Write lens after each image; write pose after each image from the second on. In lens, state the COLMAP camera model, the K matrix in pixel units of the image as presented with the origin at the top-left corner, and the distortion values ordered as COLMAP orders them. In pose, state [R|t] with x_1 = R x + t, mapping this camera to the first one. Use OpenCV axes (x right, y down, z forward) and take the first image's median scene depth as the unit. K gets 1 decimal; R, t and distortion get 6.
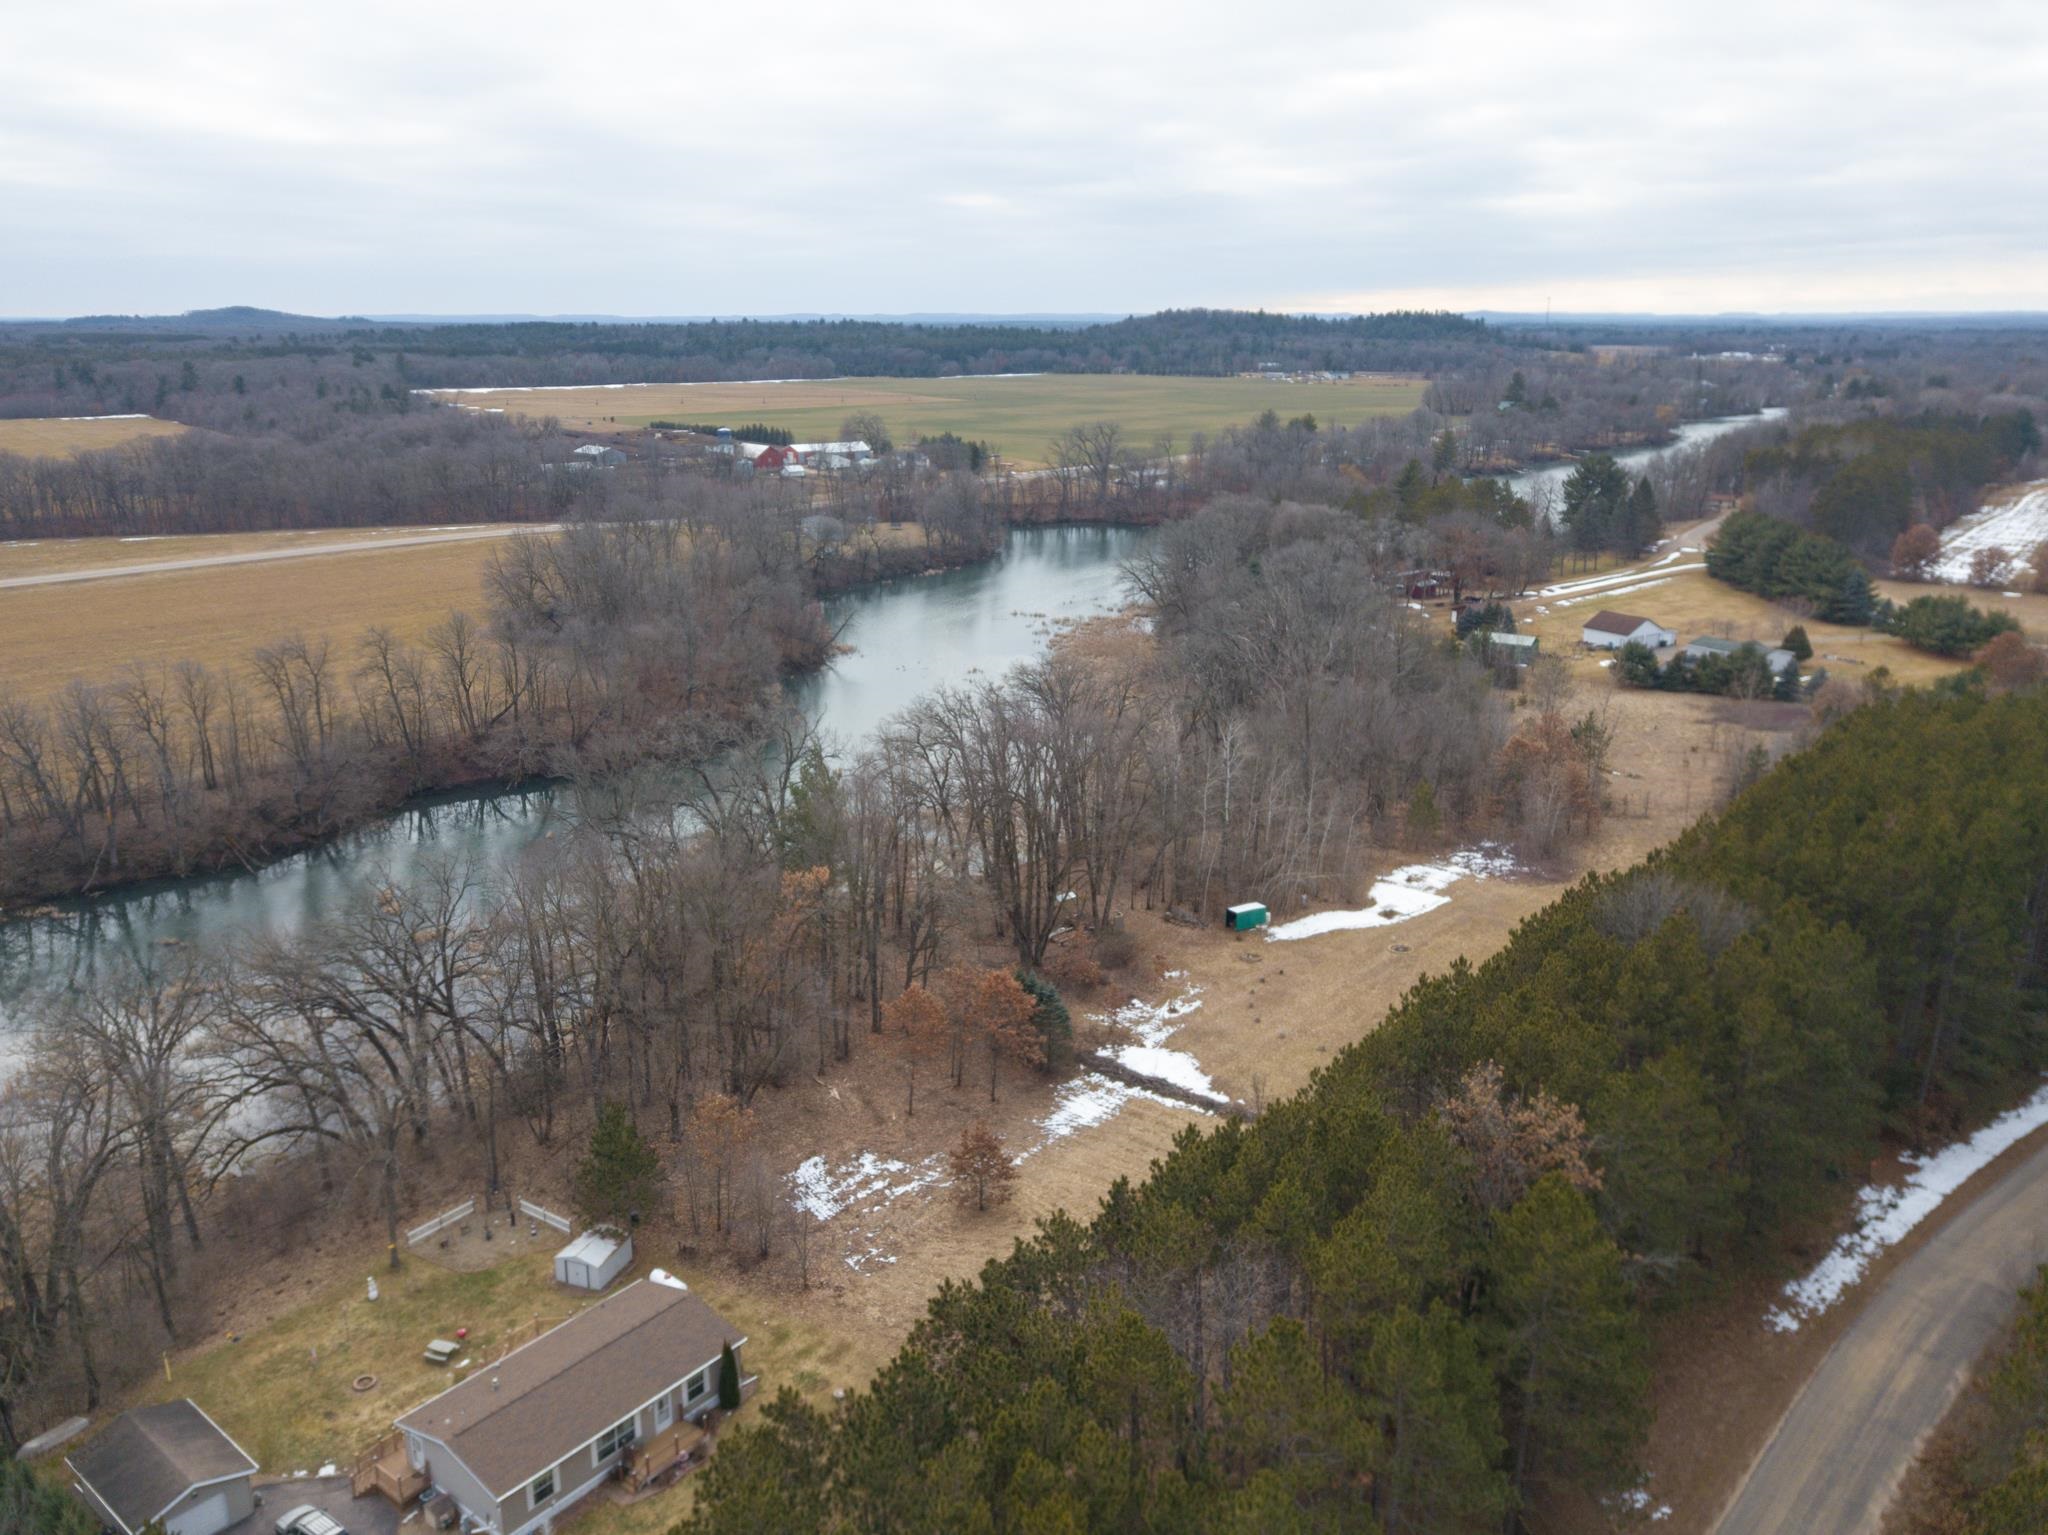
lens RADIAL K [[1560.6, 0, 1016.4], [0, 1560.6, 778.0], [0, 0, 1]] dist [0.015213, -0.007693]
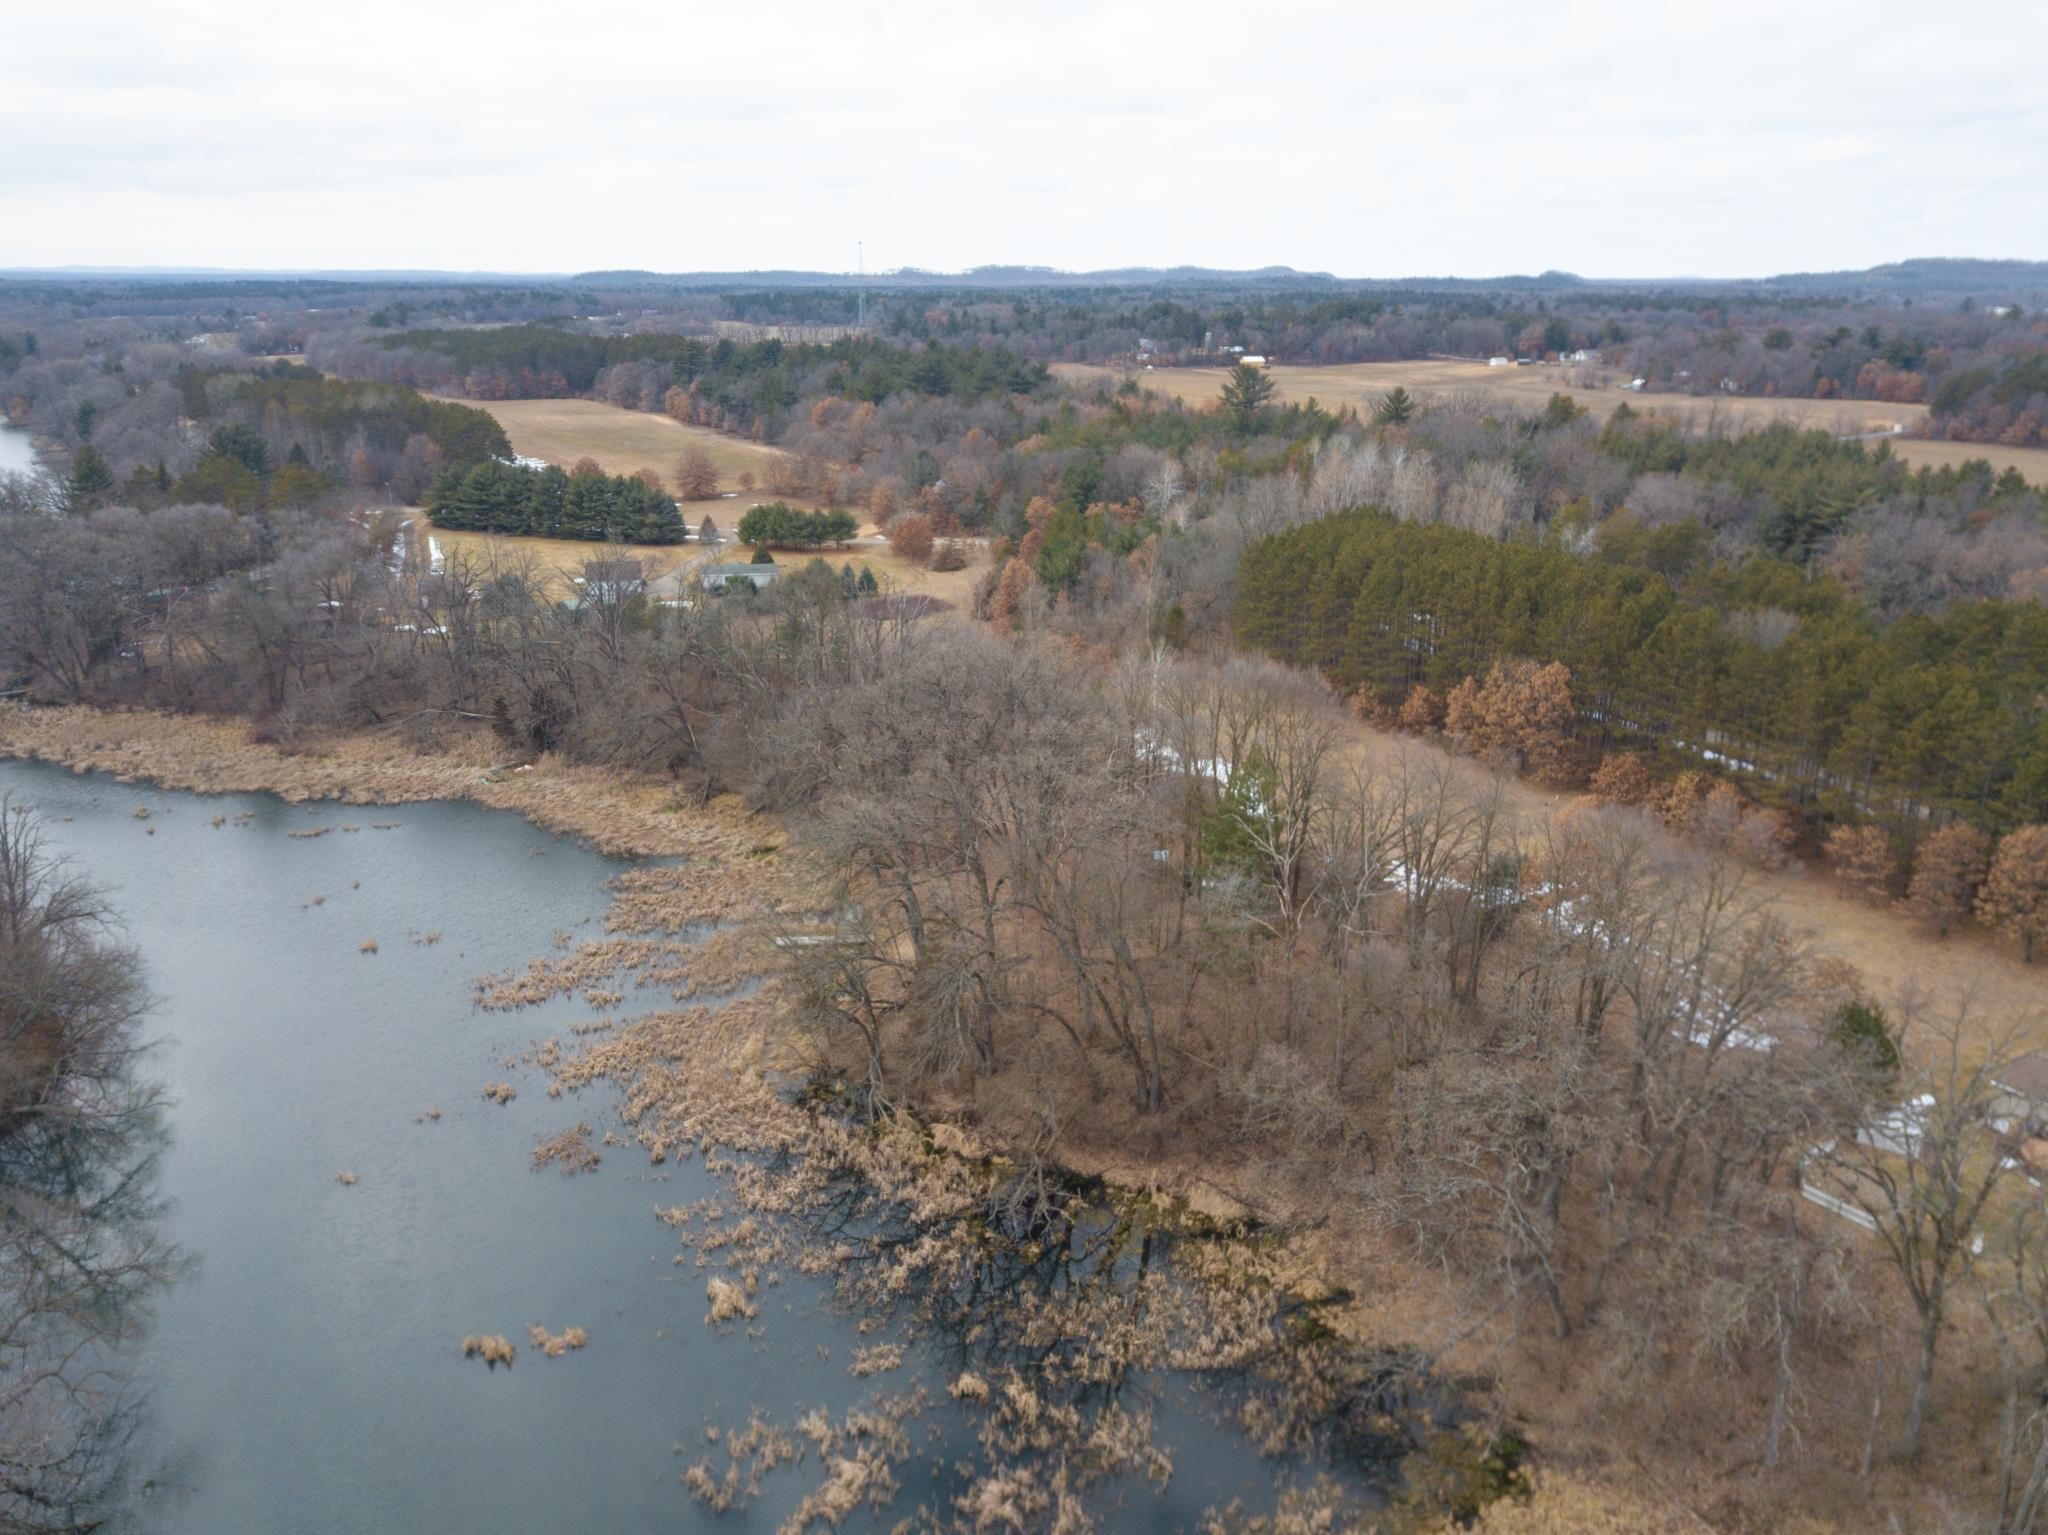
lens RADIAL K [[1560.6, 0, 1019.8], [0, 1560.6, 768.1], [0, 0, 1]] dist [0.015213, -0.007693]
pose [[0.343836, -0.280061, 0.896294, -0.480276], [0.261756, 0.945242, 0.194941, -0.106547], [-0.901810, 0.167582, 0.398316, 0.368351]]
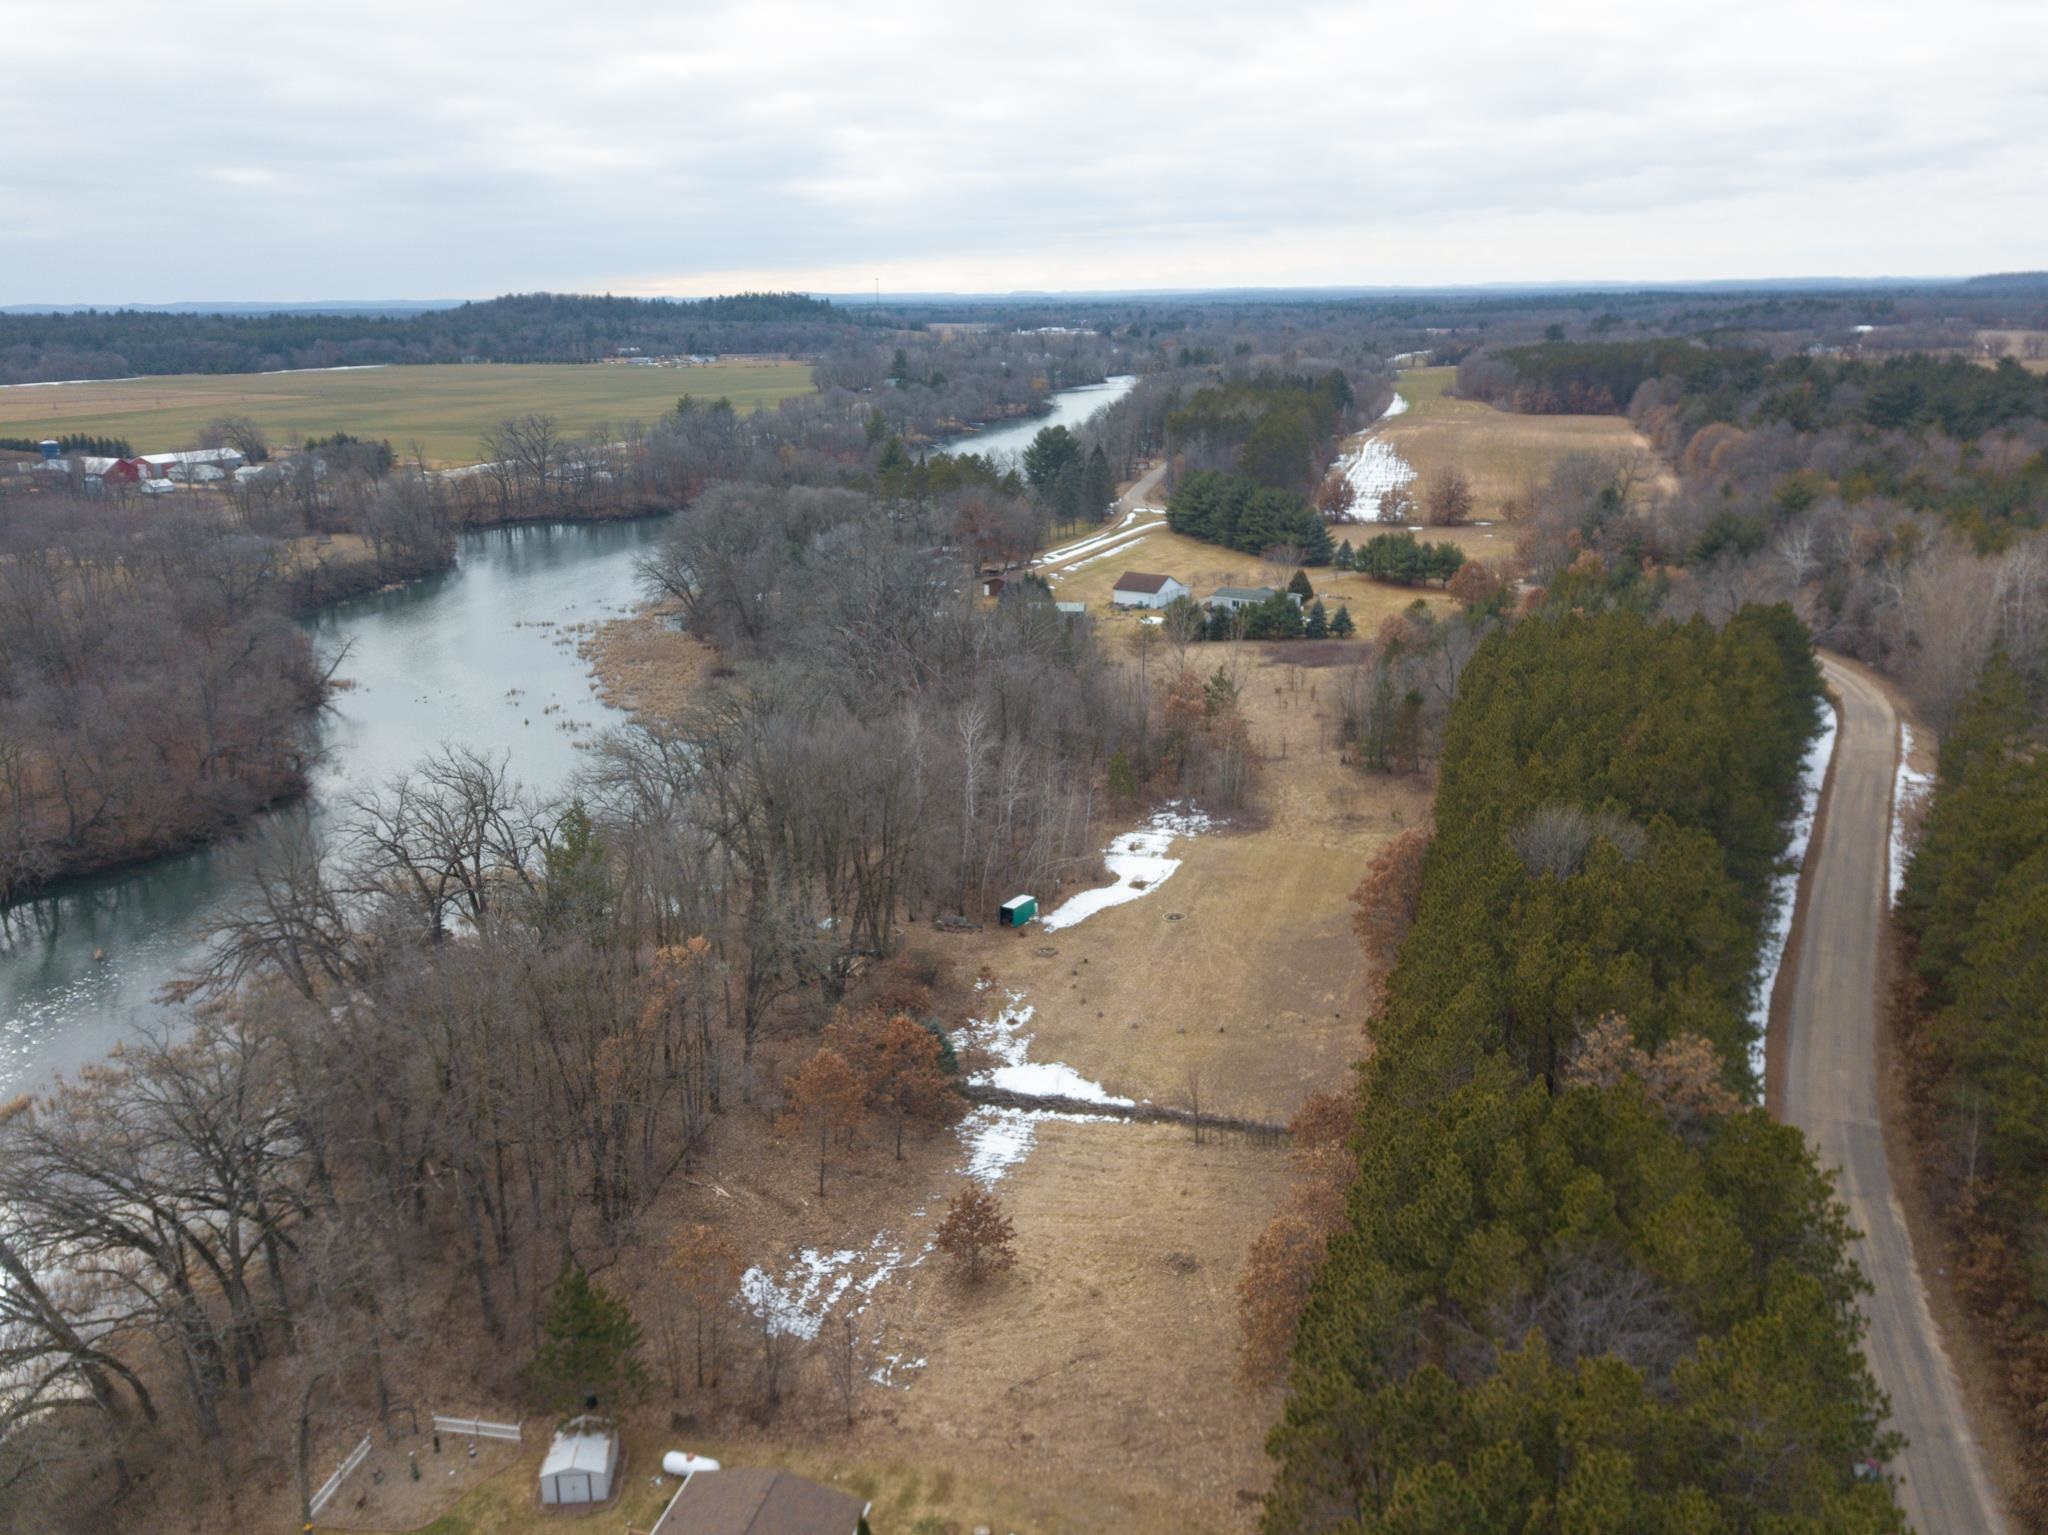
lens RADIAL K [[1560.6, 0, 1018.9], [0, 1560.6, 766.4], [0, 0, 1]] dist [0.015213, -0.007693]
pose [[0.916280, -0.128678, 0.379306, -0.110977], [0.127532, 0.991432, 0.028262, -0.014819], [-0.379692, 0.022477, 0.924840, 0.054456]]
